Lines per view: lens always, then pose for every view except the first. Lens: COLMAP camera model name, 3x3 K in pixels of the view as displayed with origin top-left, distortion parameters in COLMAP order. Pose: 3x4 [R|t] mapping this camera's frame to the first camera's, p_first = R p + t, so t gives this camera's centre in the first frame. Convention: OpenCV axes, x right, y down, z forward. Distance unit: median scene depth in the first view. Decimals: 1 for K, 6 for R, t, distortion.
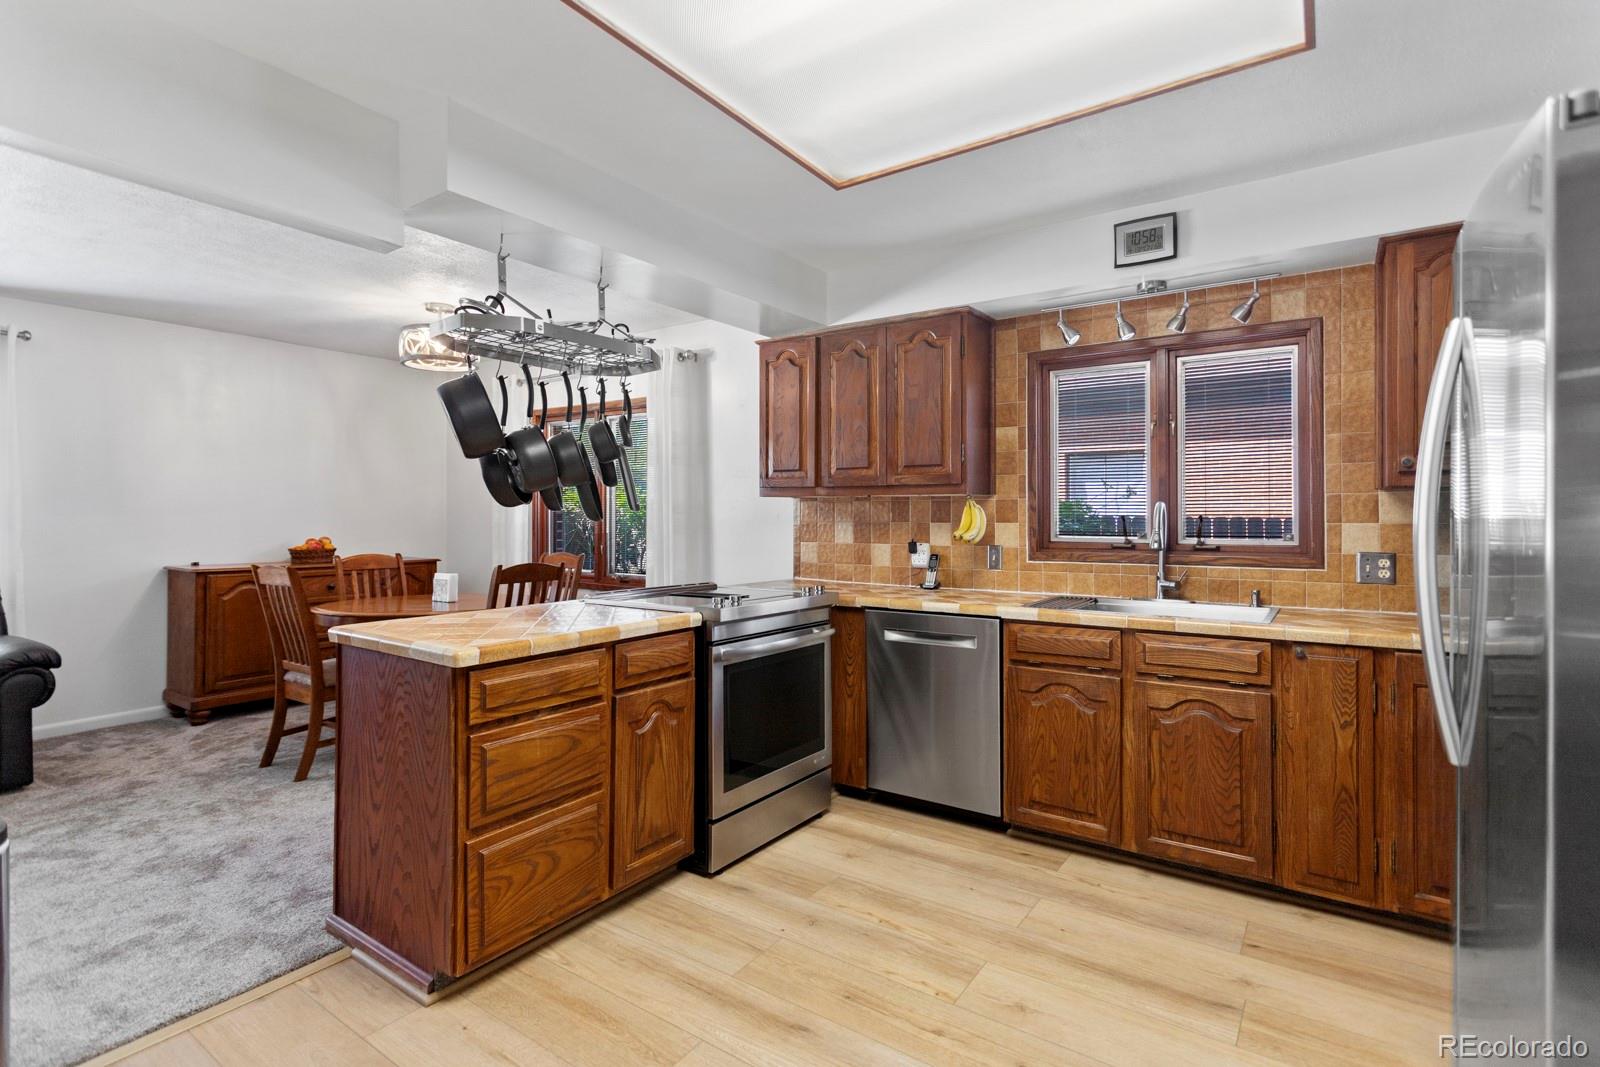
lens RADIAL K [[764.8, 0, 812.2], [0, 764.8, 506.3], [0, 0, 1]] dist [0.003720, 0.001160]
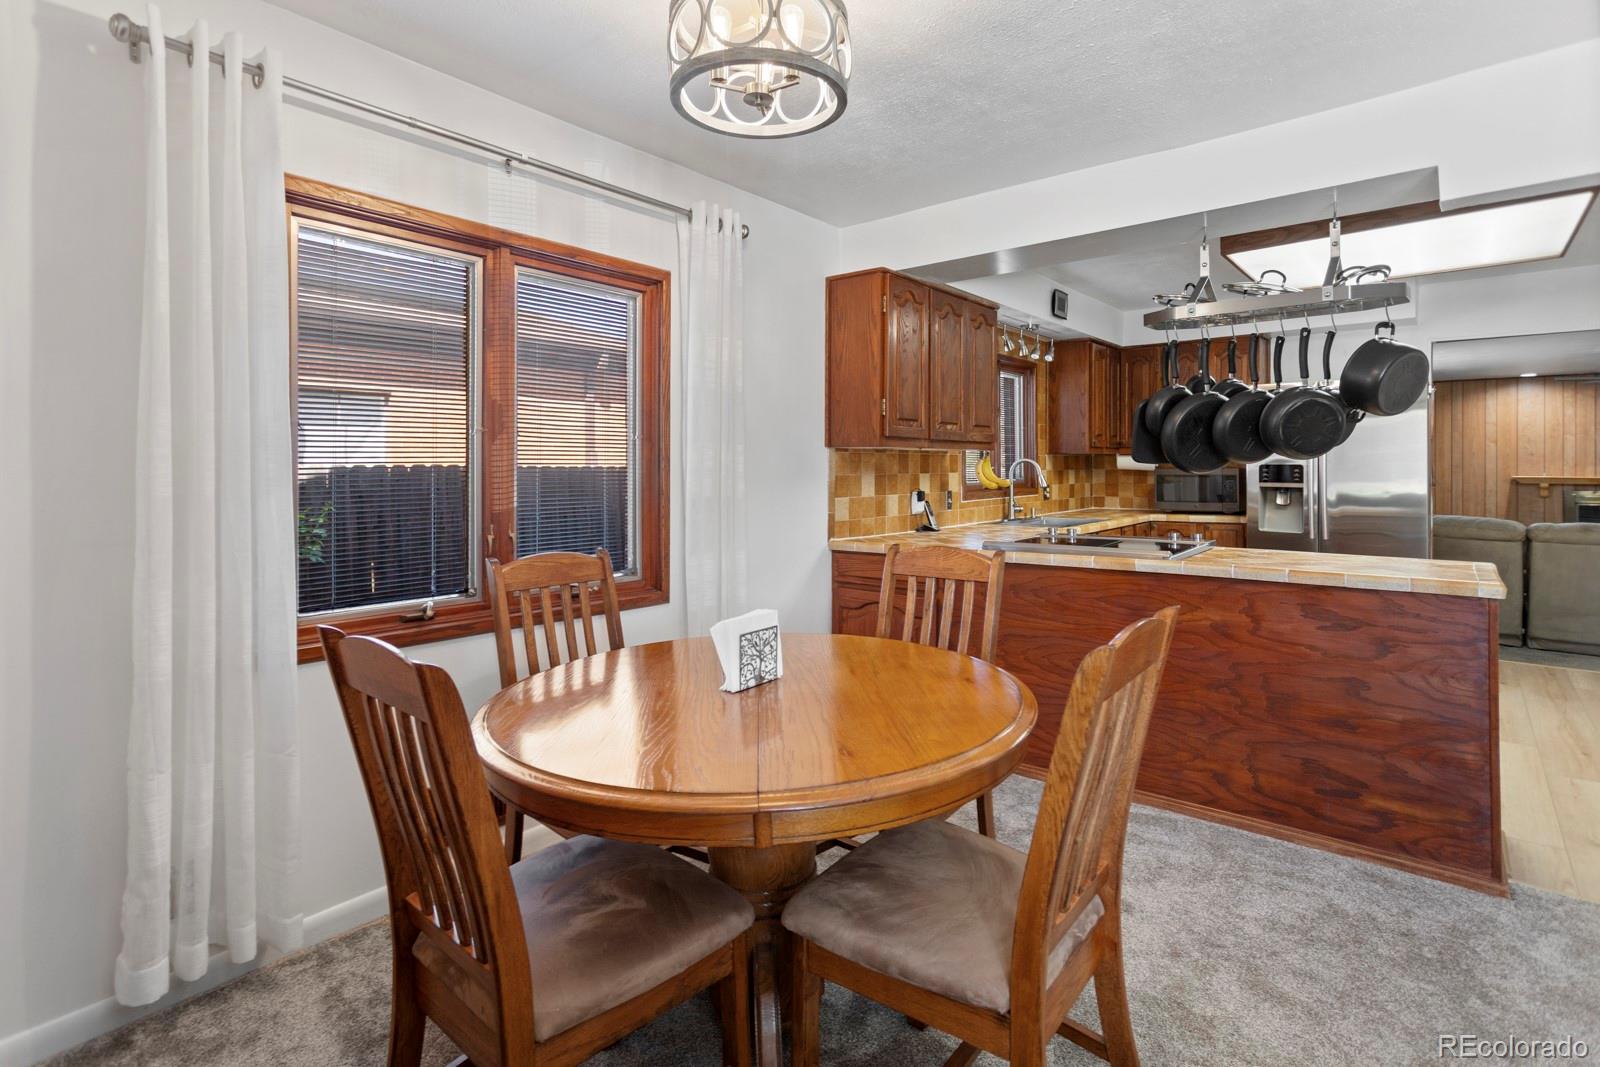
lens RADIAL K [[787.1, 0, 803.8], [0, 787.1, 458.9], [0, 0, 1]] dist [-0.001610, -0.000112]
pose [[0.088777, 0.006095, 0.996033, -1.345036], [-0.011436, 0.999922, -0.005099, 0.009482], [-0.995986, -0.010938, 0.088840, 1.402301]]
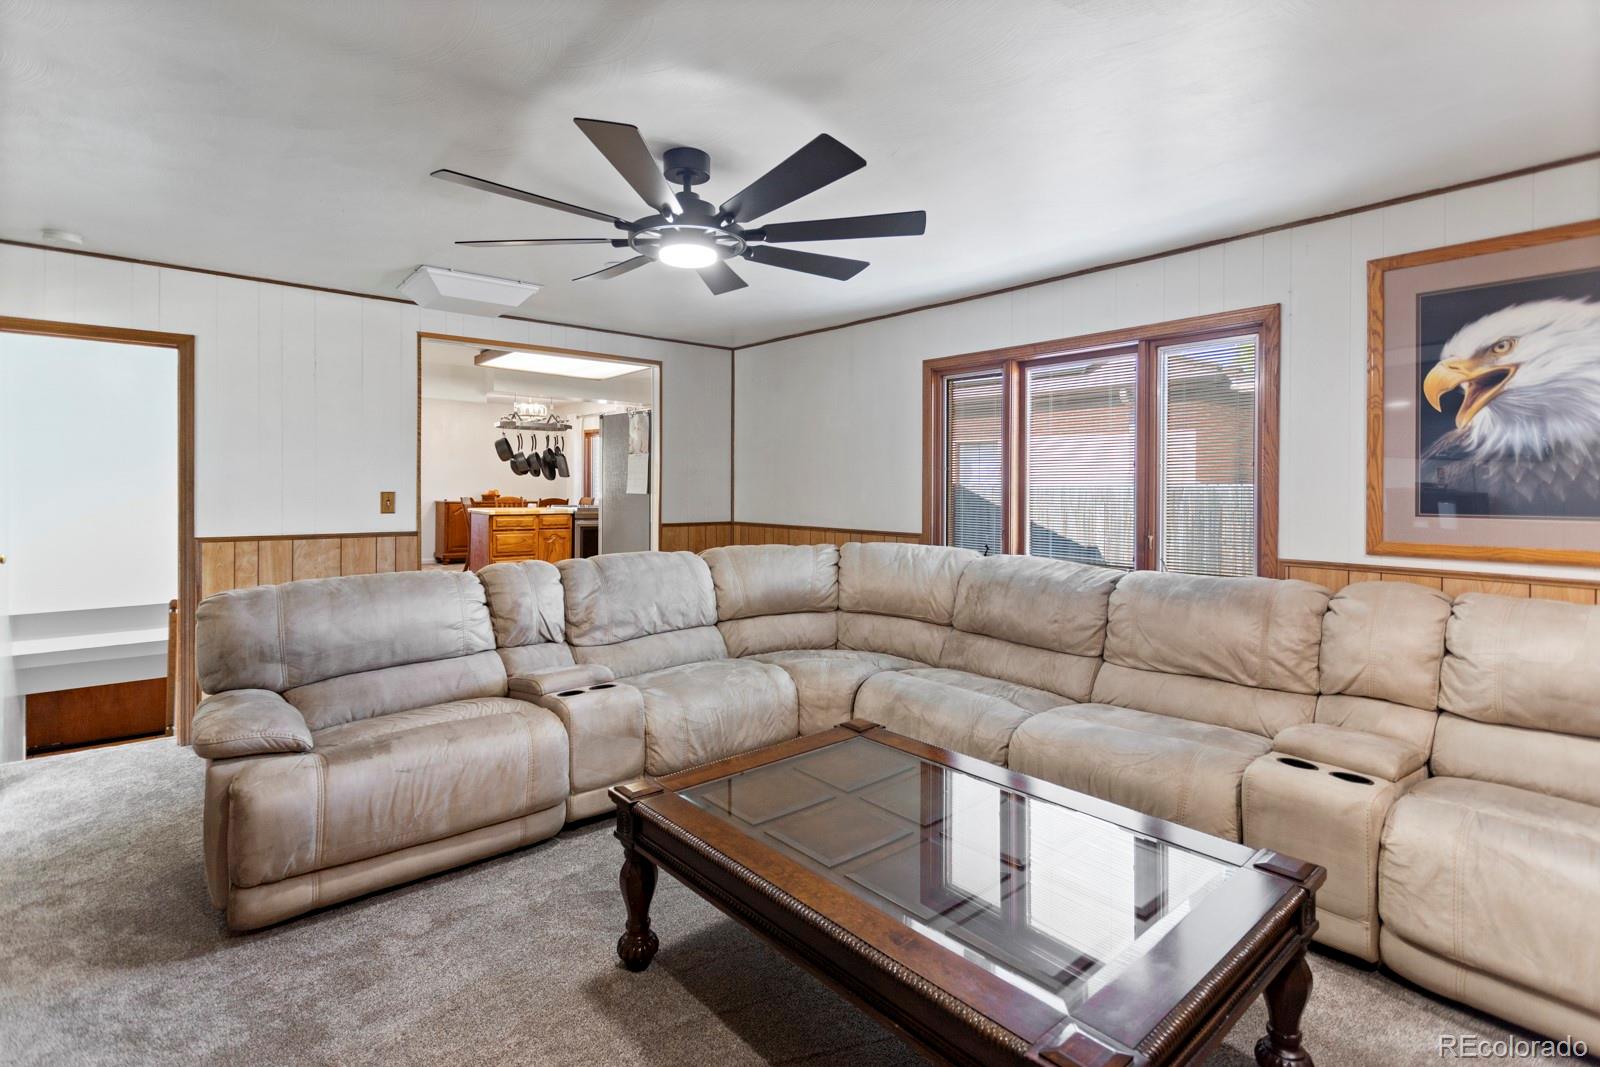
lens RADIAL K [[761.8, 0, 796.8], [0, 761.8, 483.4], [0, 0, 1]] dist [0.000163, 0.001182]
pose [[0.964716, 0.013633, -0.262938, 1.439675], [-0.011848, 0.999895, 0.008372, -0.006448], [0.263025, -0.004962, 0.964776, -1.643569]]
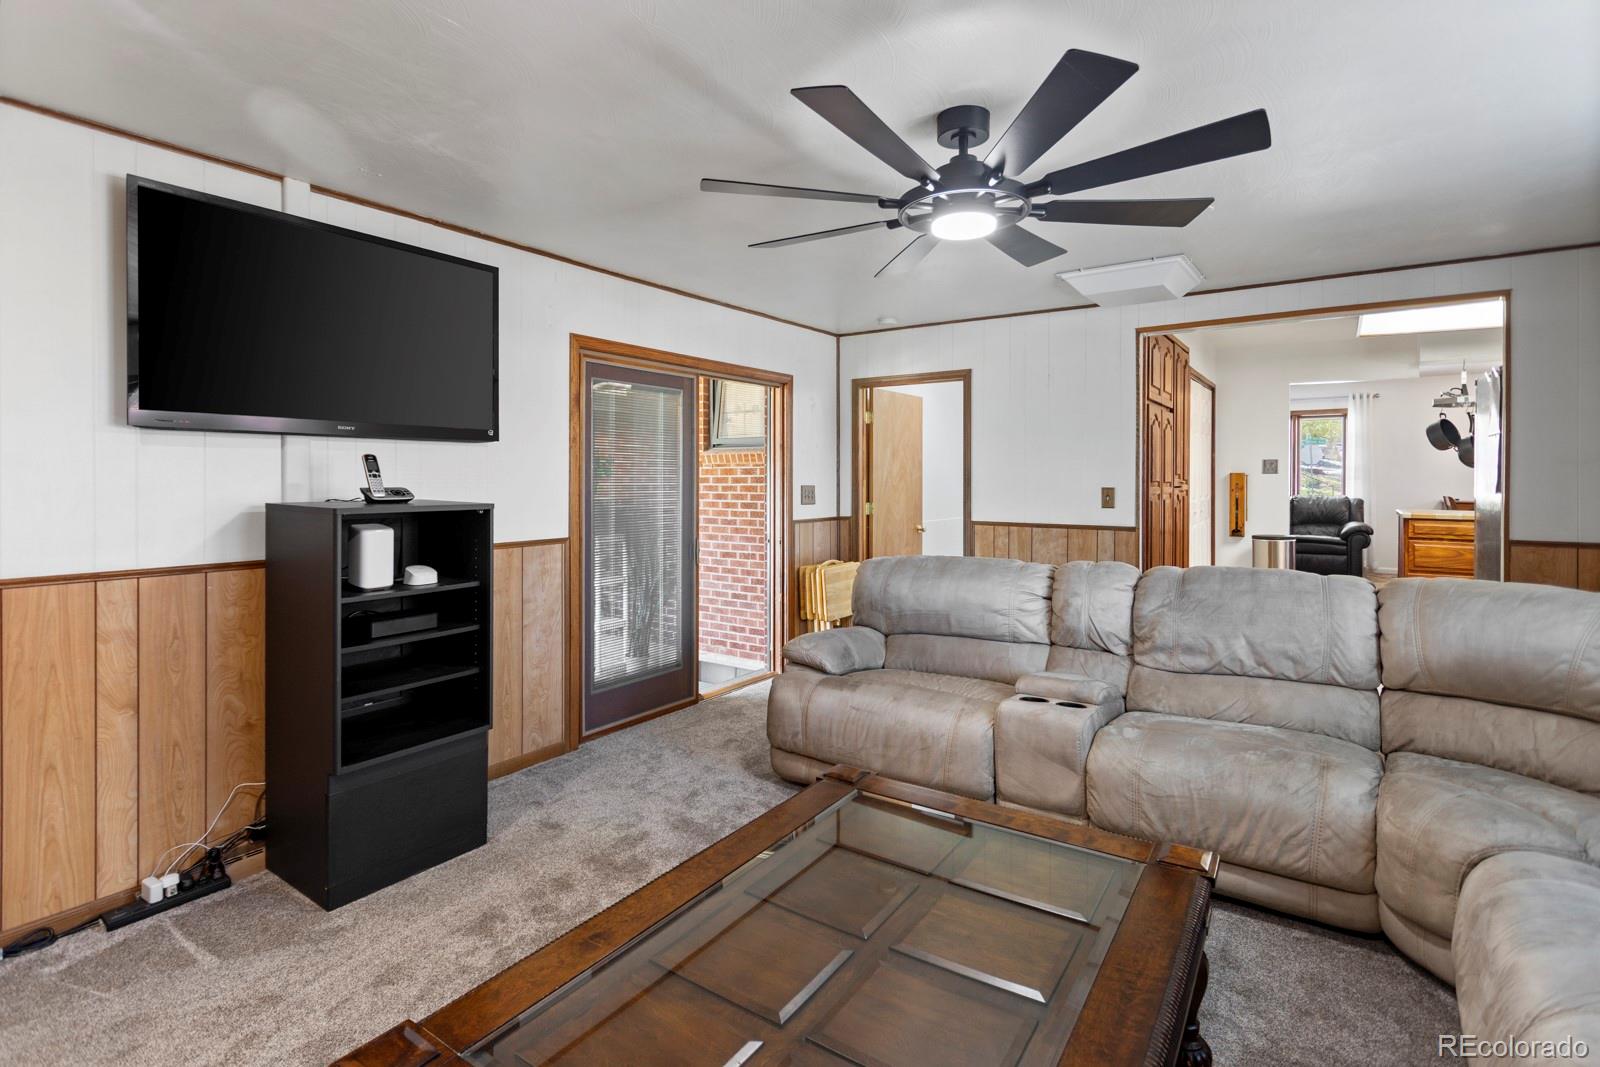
lens RADIAL K [[777.3, 0, 801.9], [0, 777.3, 466.9], [0, 0, 1]] dist [-0.000384, 0.000718]
pose [[-0.003780, -0.006002, -0.999975, 1.883153], [0.008598, 0.999945, -0.006035, -0.005840], [0.999956, -0.008621, -0.003729, -1.018492]]
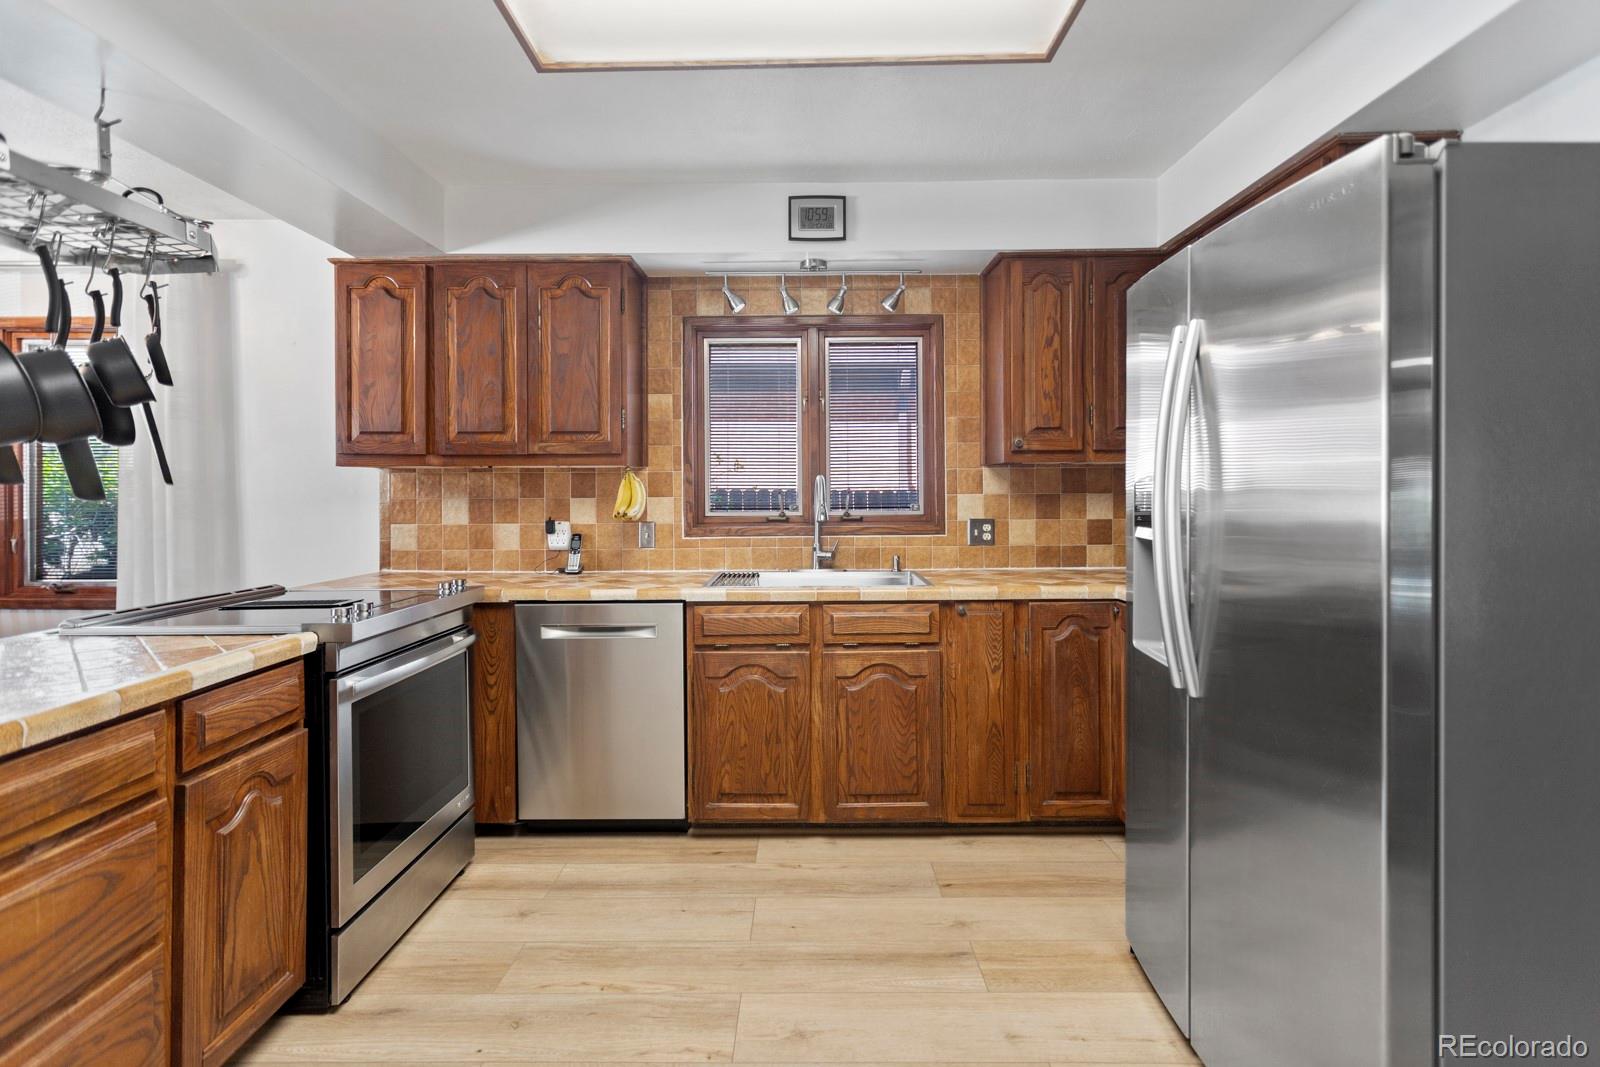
lens RADIAL K [[761.8, 0, 796.8], [0, 761.8, 483.4], [0, 0, 1]] dist [0.000163, 0.001182]
pose [[0.831628, -0.000789, 0.555332, -0.150227], [-0.001134, 0.999994, 0.003119, 0.002182], [-0.555332, -0.003223, 0.831623, 0.172023]]
